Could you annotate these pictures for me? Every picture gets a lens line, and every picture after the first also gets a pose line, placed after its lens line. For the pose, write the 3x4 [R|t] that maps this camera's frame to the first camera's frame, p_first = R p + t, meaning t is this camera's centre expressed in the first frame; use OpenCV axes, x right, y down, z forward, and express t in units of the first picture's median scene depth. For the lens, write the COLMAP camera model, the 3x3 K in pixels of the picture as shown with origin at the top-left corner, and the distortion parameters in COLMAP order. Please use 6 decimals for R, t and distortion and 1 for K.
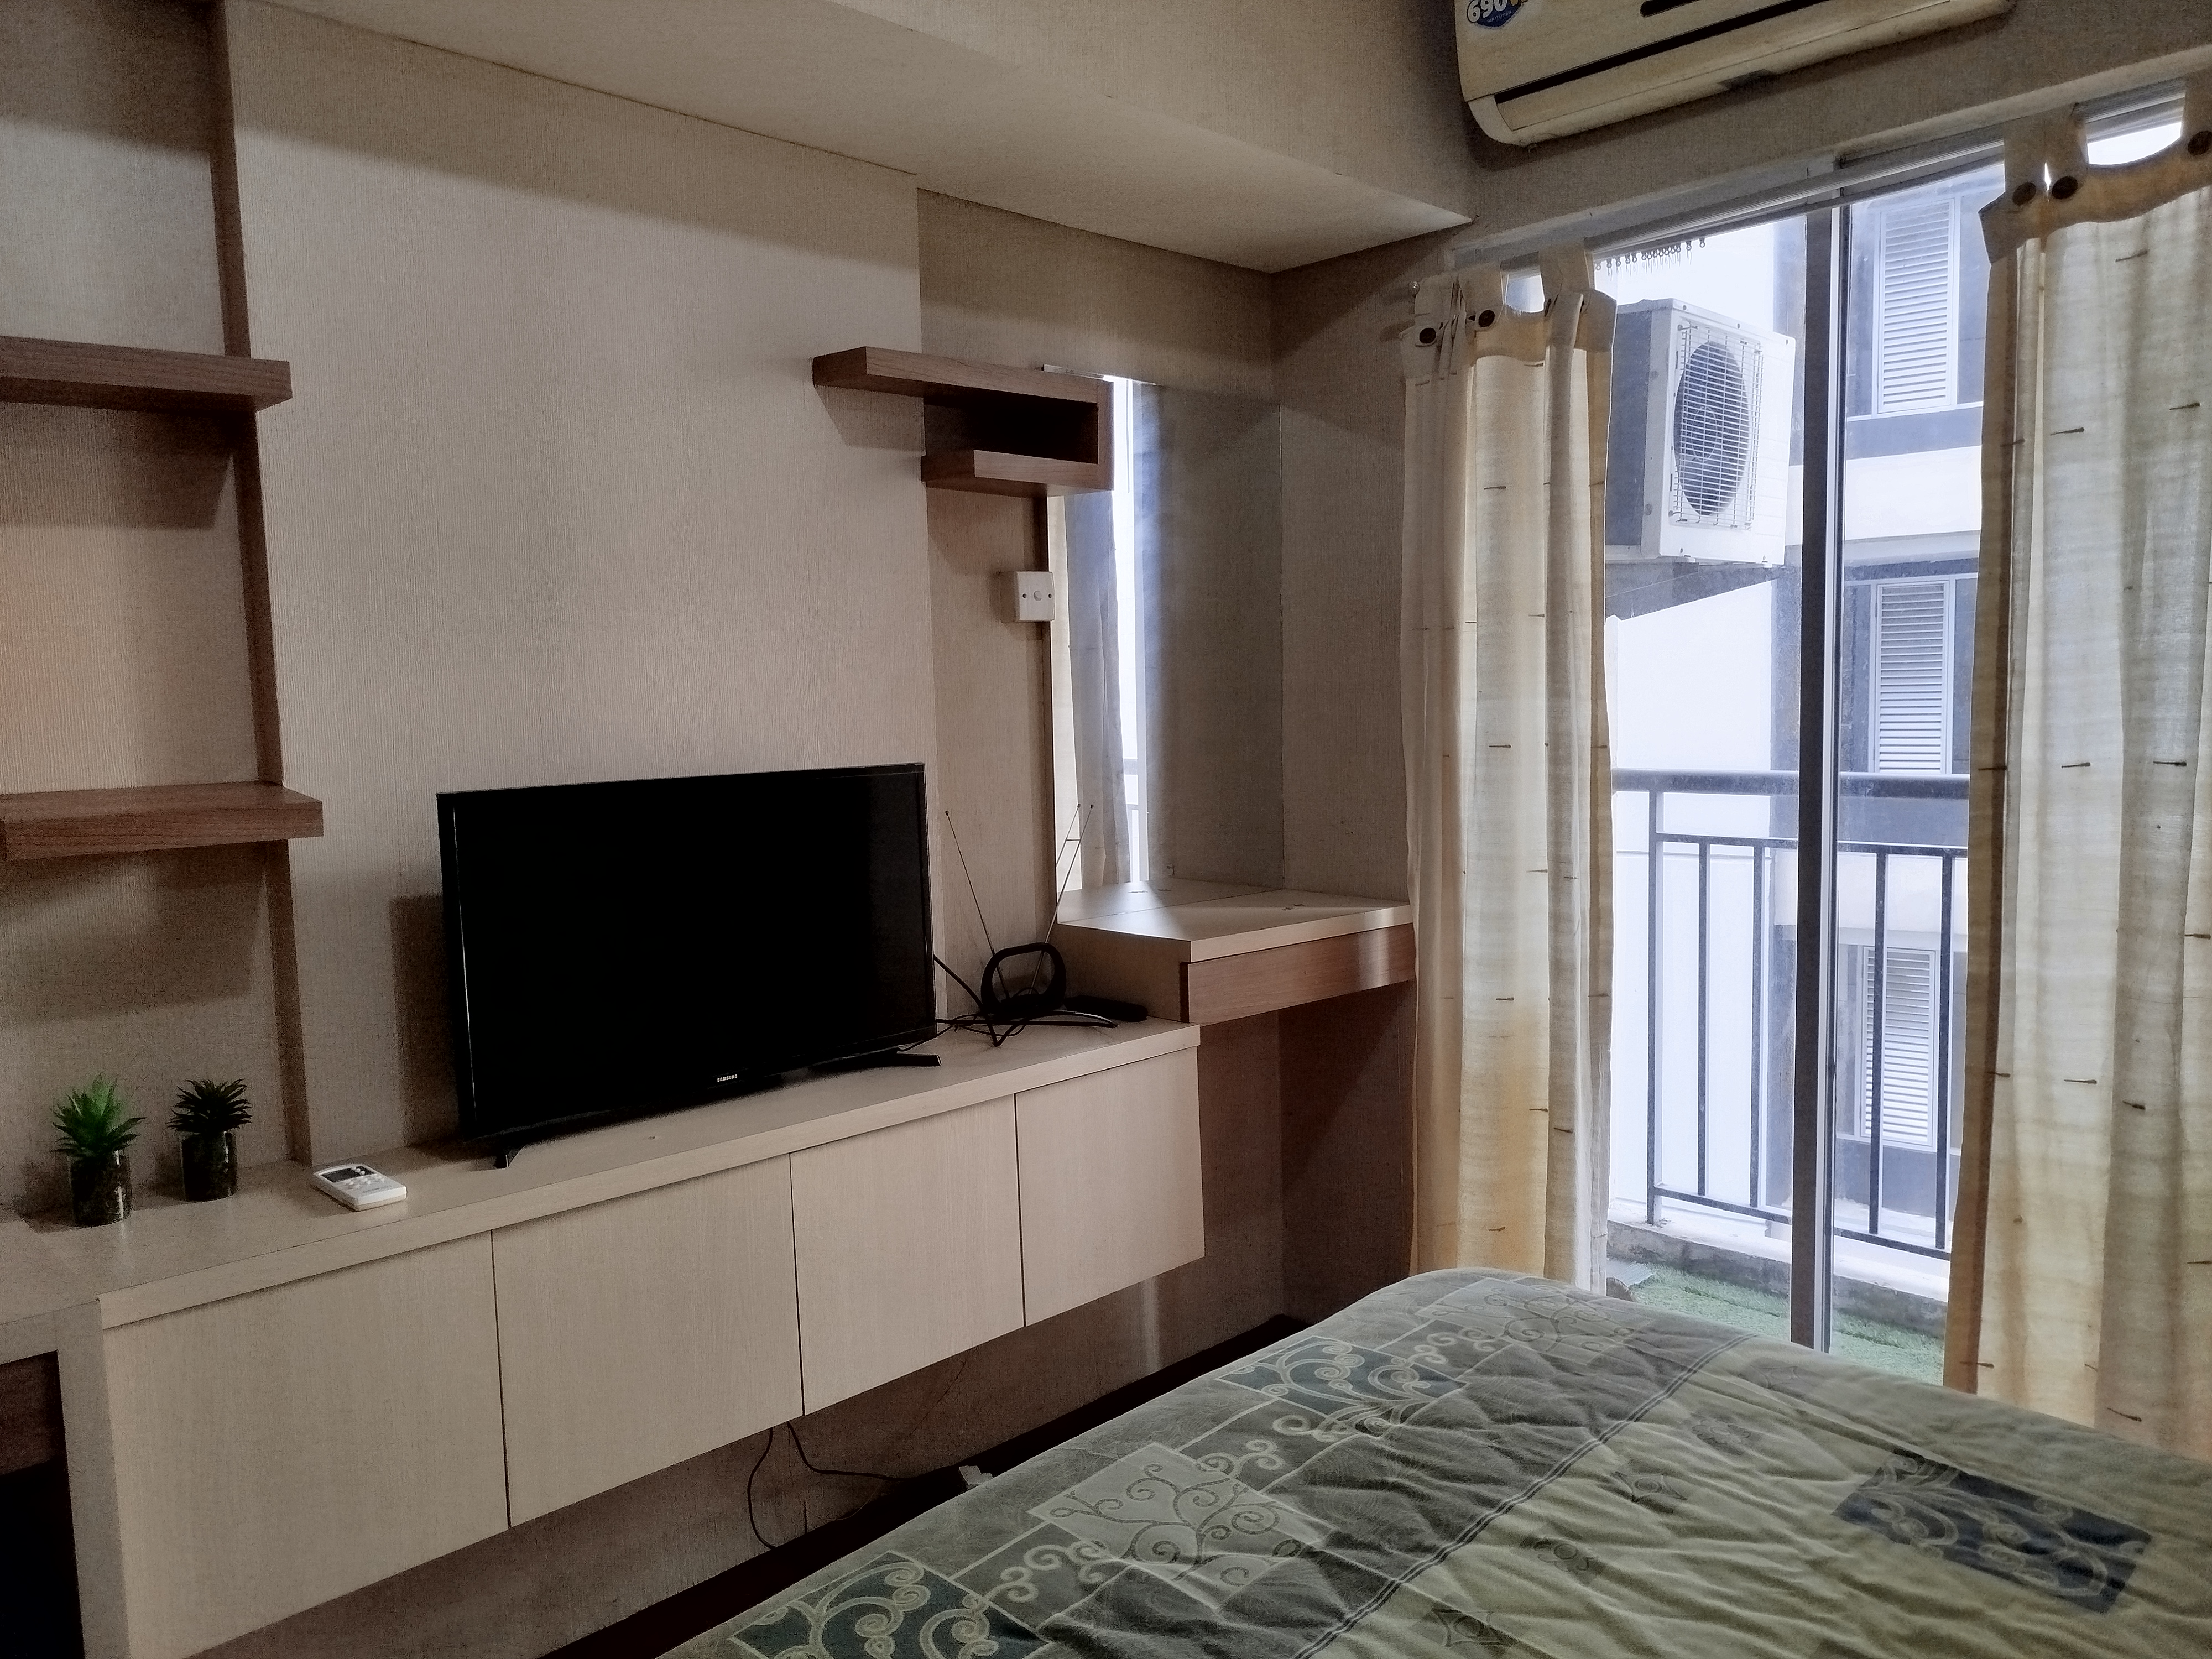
lens RADIAL K [[1544.6, 0, 1098.4], [0, 1544.6, 835.2], [0, 0, 1]] dist [-0.010391, 0.001301]
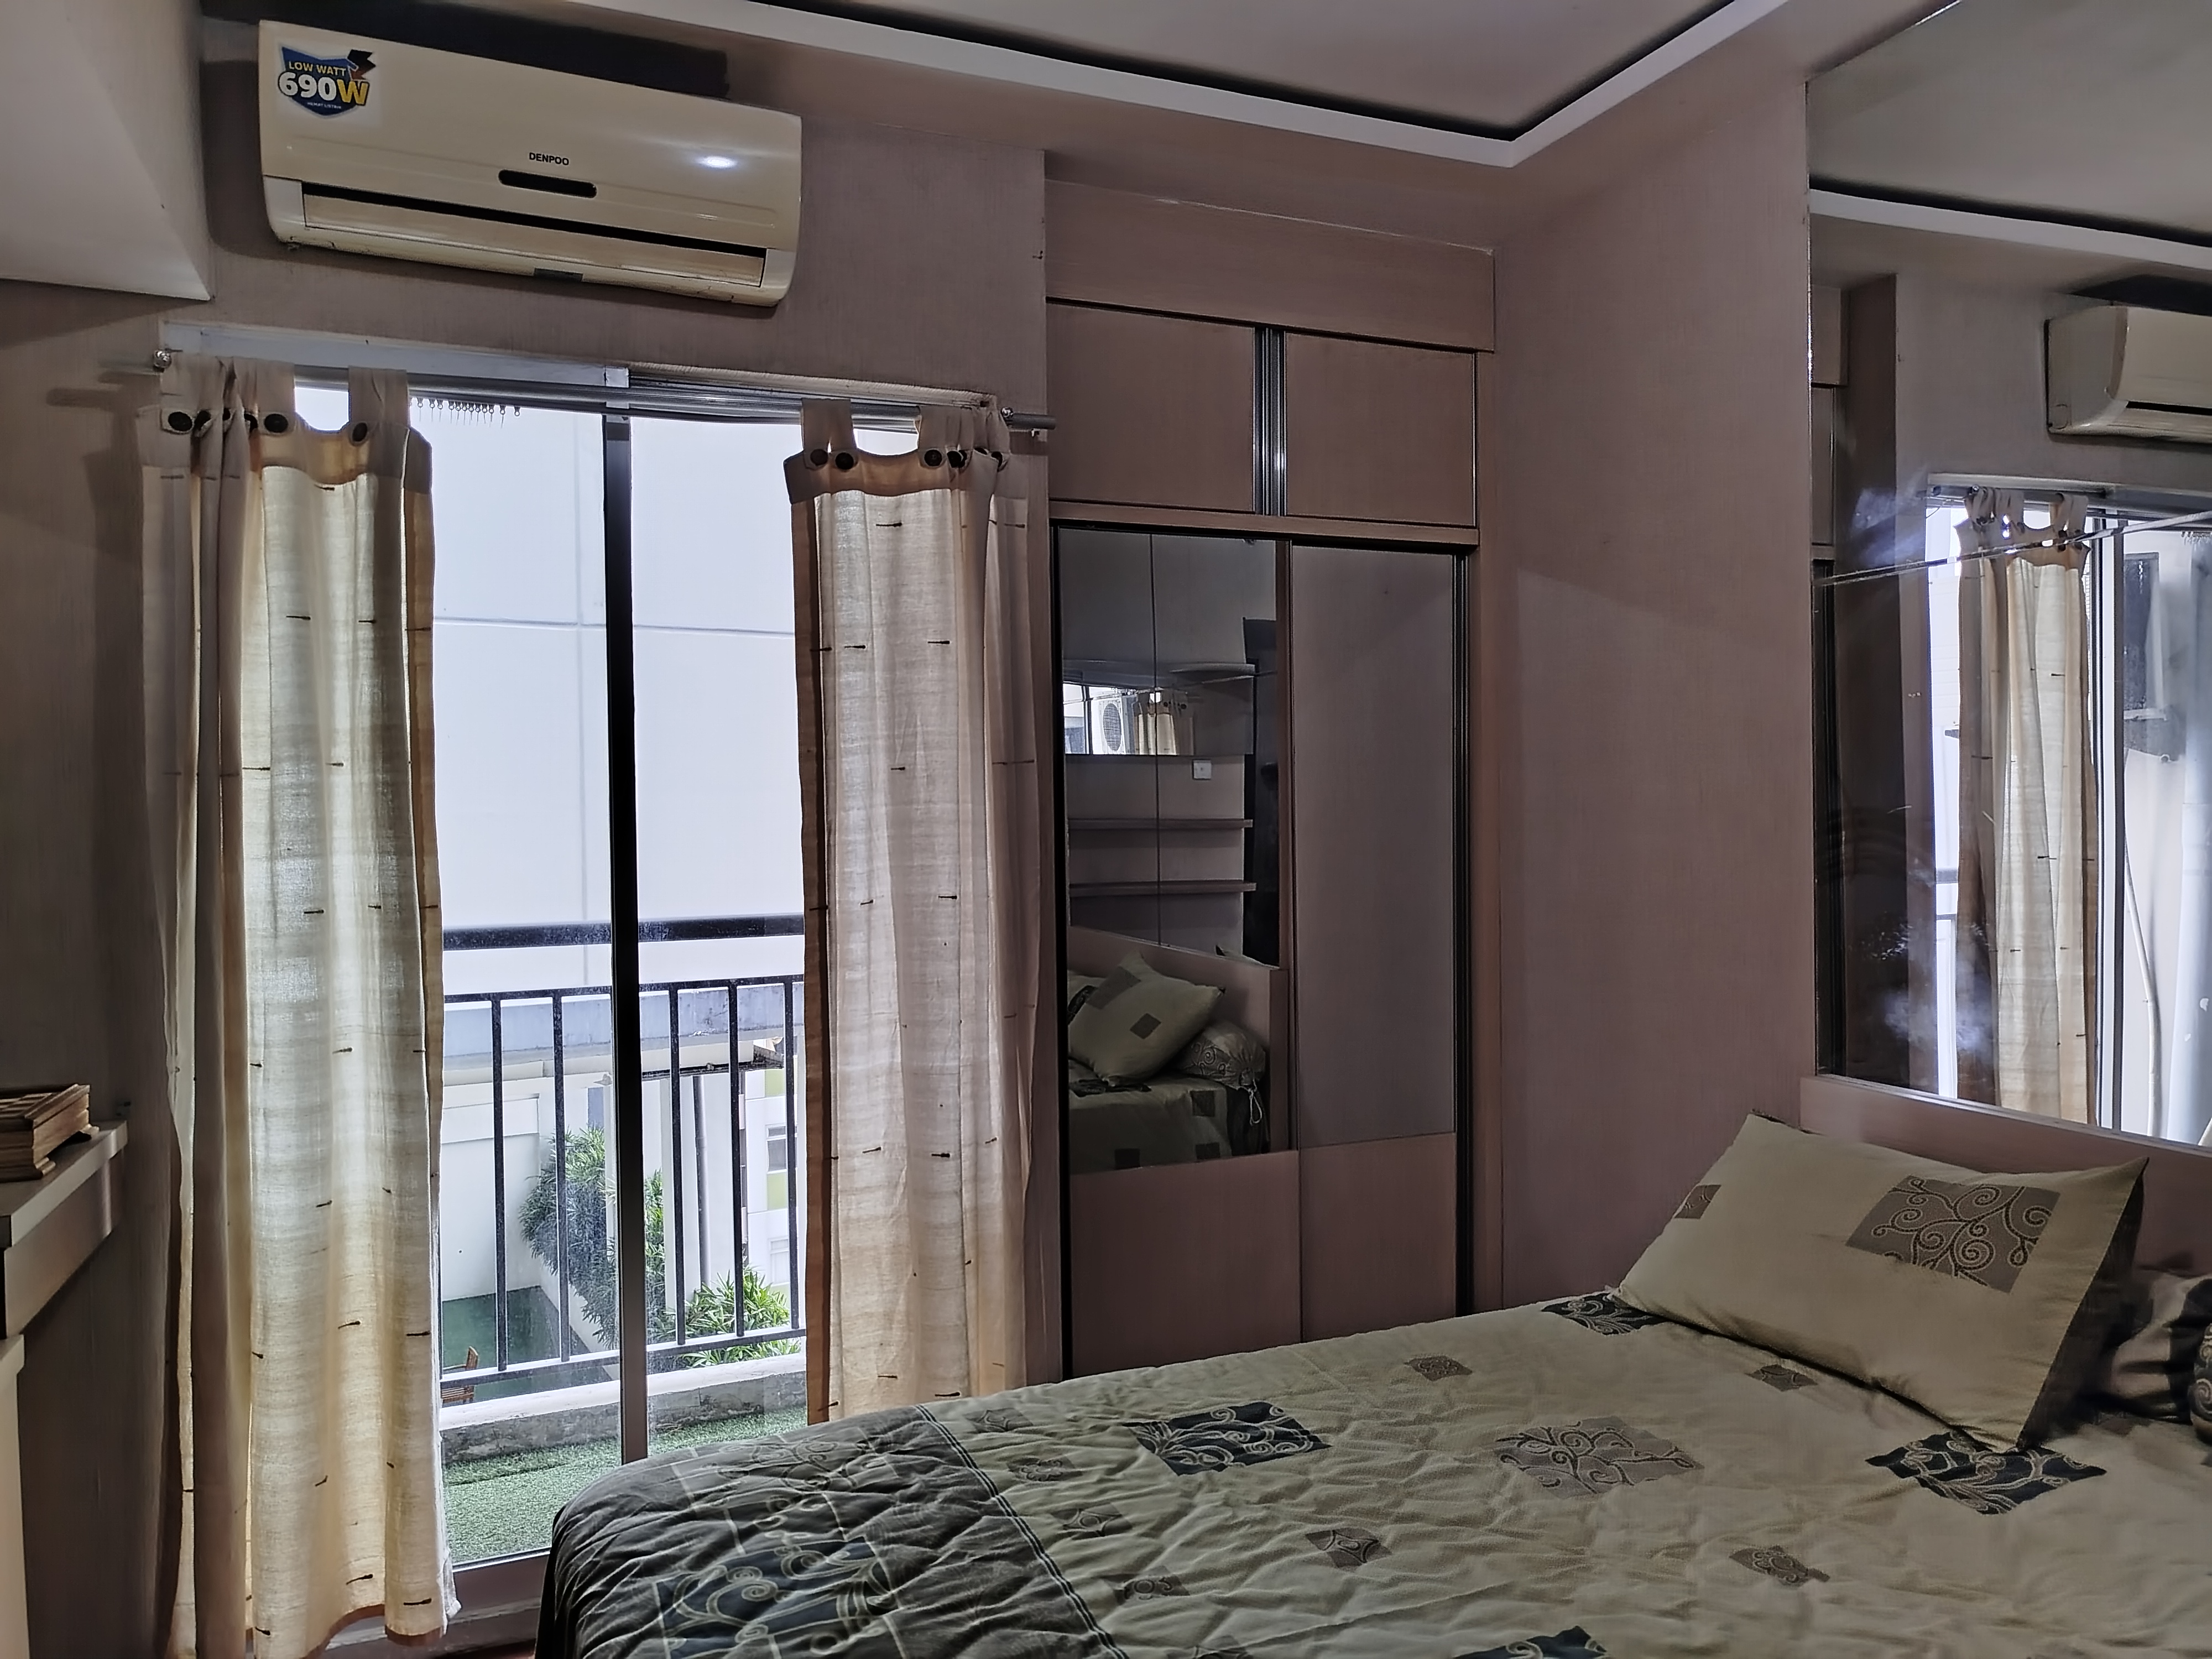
lens RADIAL K [[1564.3, 0, 1119.2], [0, 1564.3, 819.9], [0, 0, 1]] dist [0.004403, 0.003581]
pose [[0.352733, 0.003835, 0.935716, -0.530046], [0.087153, 0.995510, -0.036934, -0.049122], [-0.931656, 0.094578, 0.350815, 0.345290]]
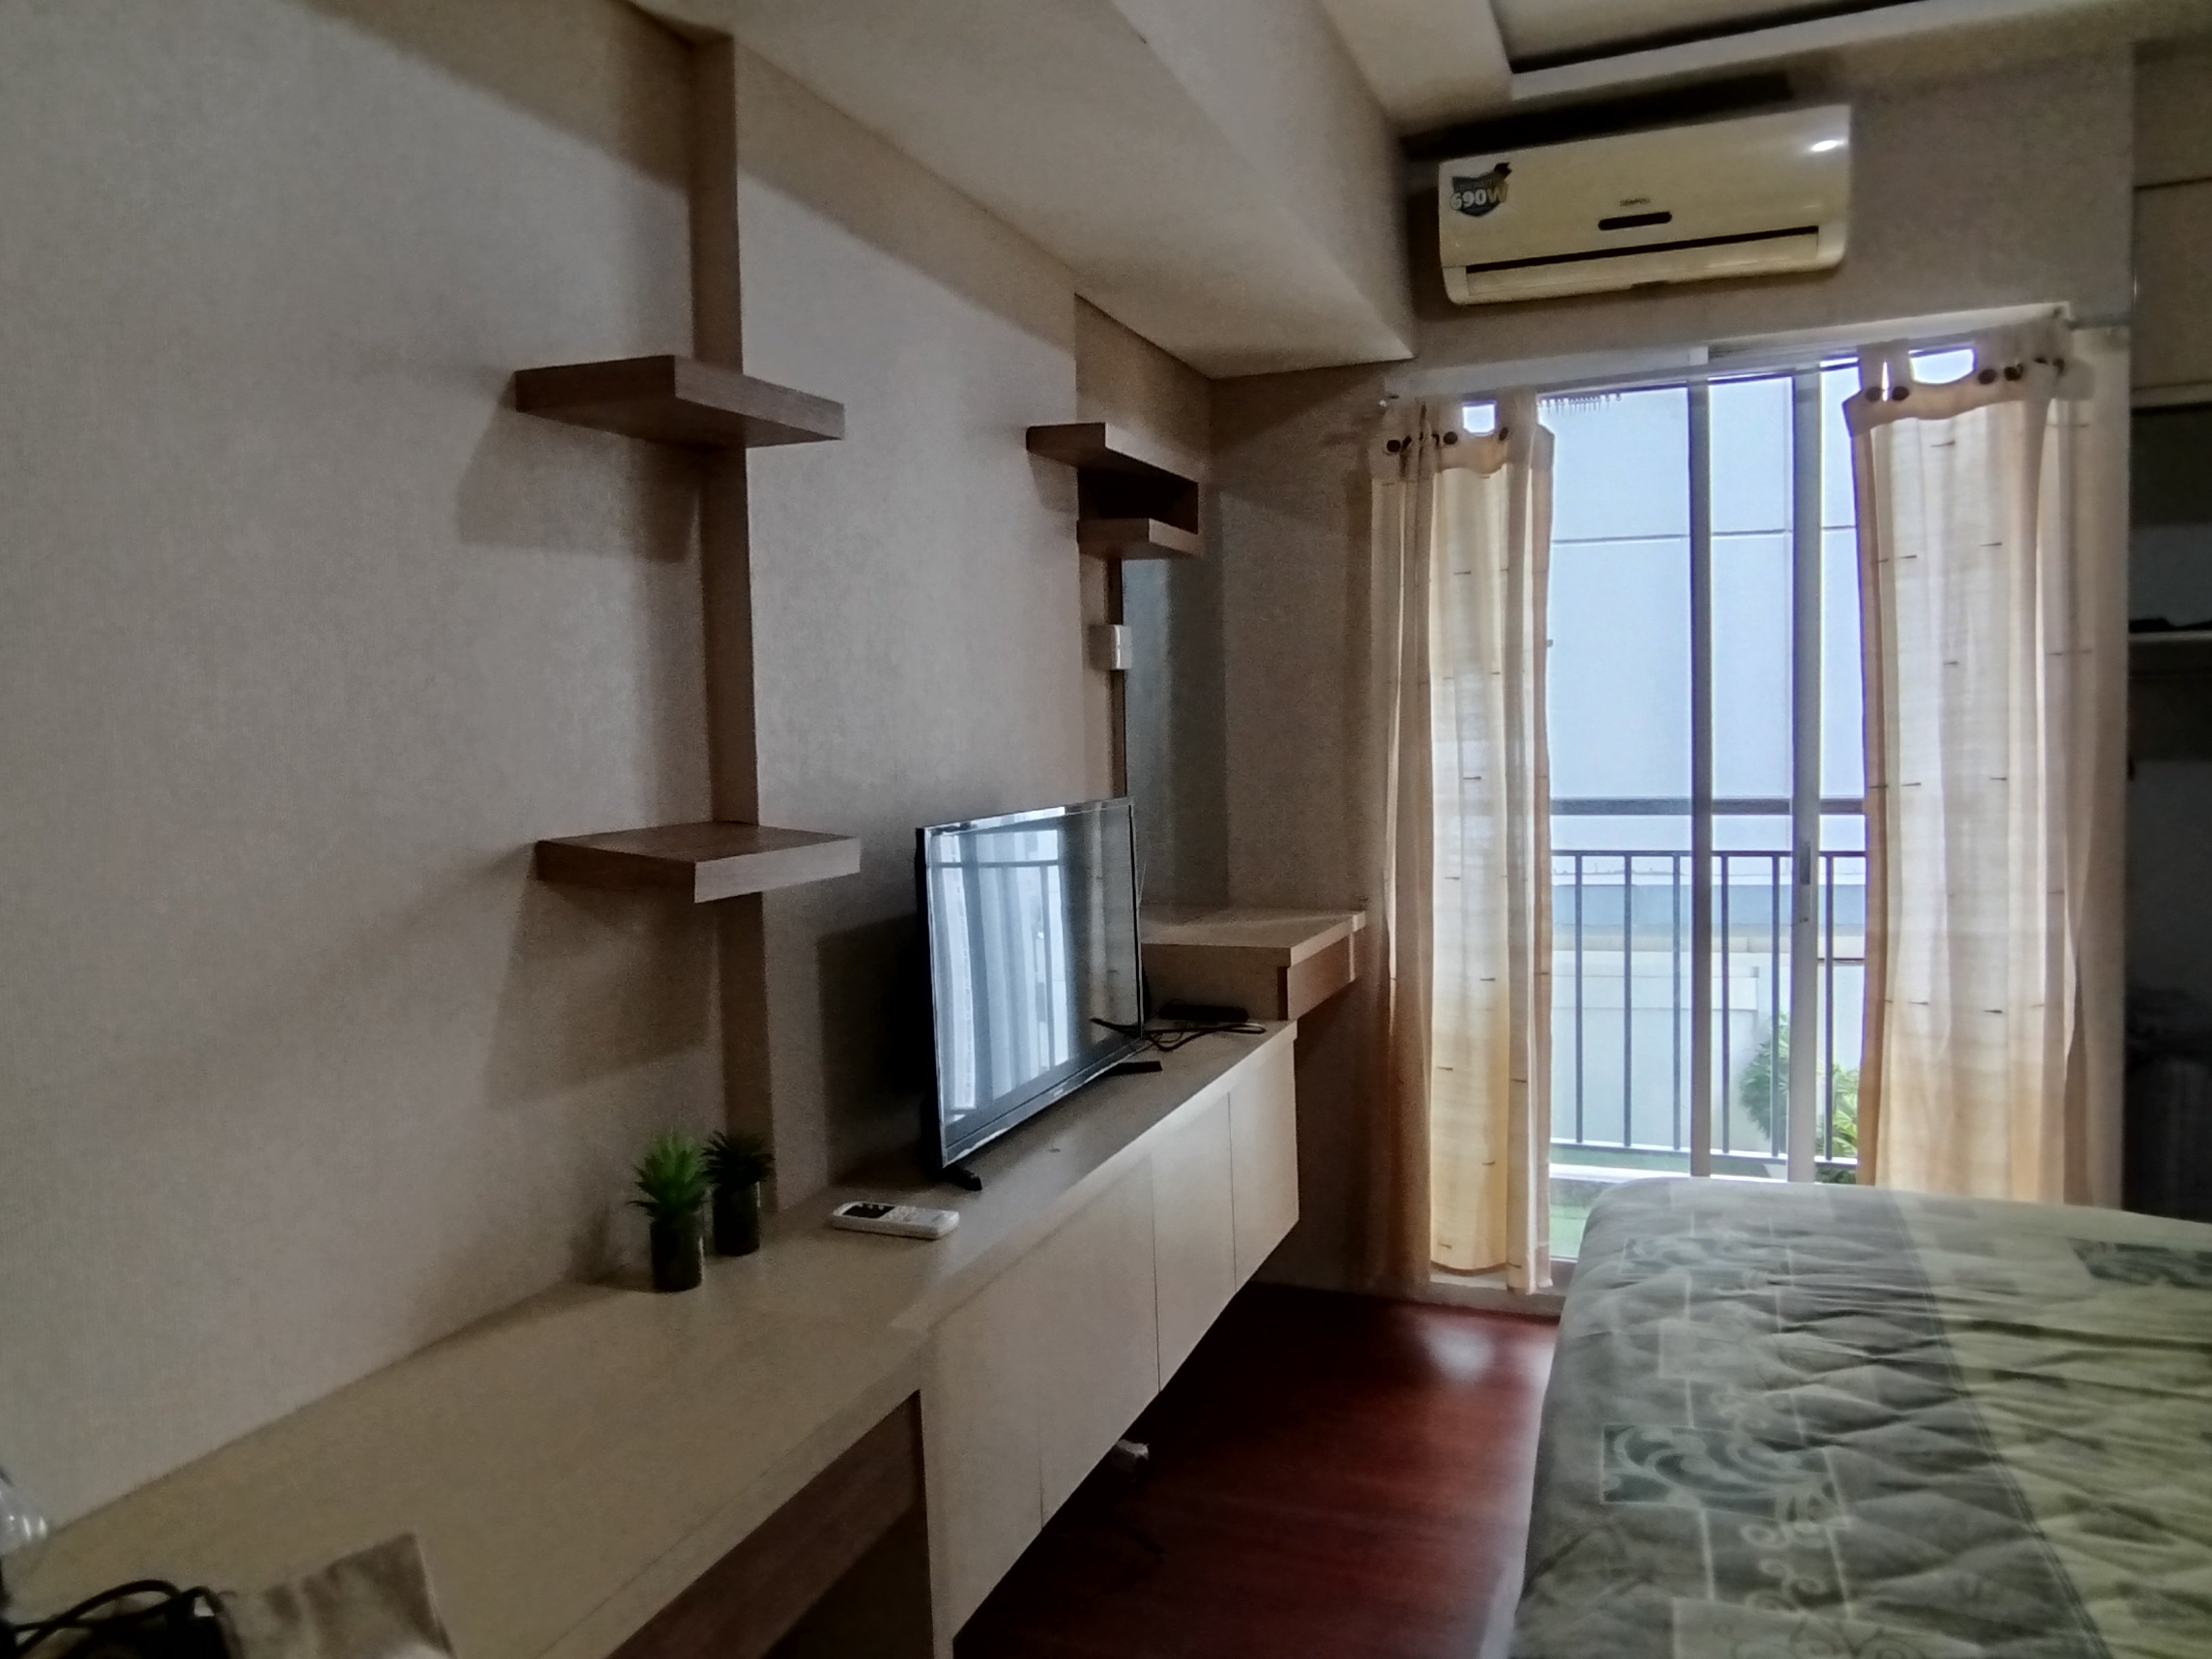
lens RADIAL K [[1477.6, 0, 1110.2], [0, 1477.6, 805.0], [0, 0, 1]] dist [-0.072046, 0.063552]
pose [[0.915682, -0.018922, 0.401457, -0.631598], [0.038993, 0.998361, -0.041884, 0.003016], [-0.400007, 0.054007, 0.914920, 0.047648]]
